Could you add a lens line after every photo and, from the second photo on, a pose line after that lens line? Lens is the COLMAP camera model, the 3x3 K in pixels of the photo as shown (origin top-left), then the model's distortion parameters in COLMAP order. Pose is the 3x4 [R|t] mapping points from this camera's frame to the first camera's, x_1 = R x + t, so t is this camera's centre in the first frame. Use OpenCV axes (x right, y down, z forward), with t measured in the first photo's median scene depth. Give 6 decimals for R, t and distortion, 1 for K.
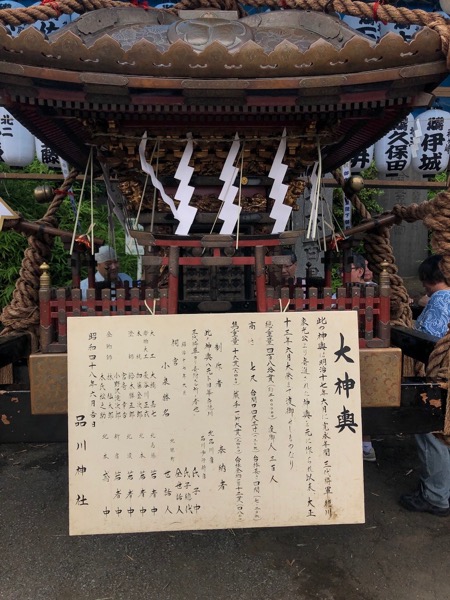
lens RADIAL K [[484.8, 0, 224.9], [0, 484.8, 282.5], [0, 0, 1]] dist [0.092510, 0.001229]
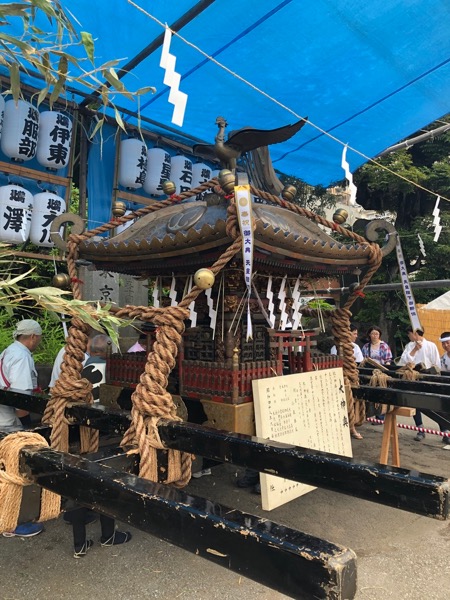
lens RADIAL K [[491.7, 0, 225.0], [0, 491.7, 300.0], [0, 0, 1]] dist [0.008487, 0.000332]
pose [[0.691692, 0.048163, 0.720585, -1.600073], [0.024050, 0.995684, -0.089636, -0.053329], [-0.721792, 0.079331, 0.687548, -0.101094]]
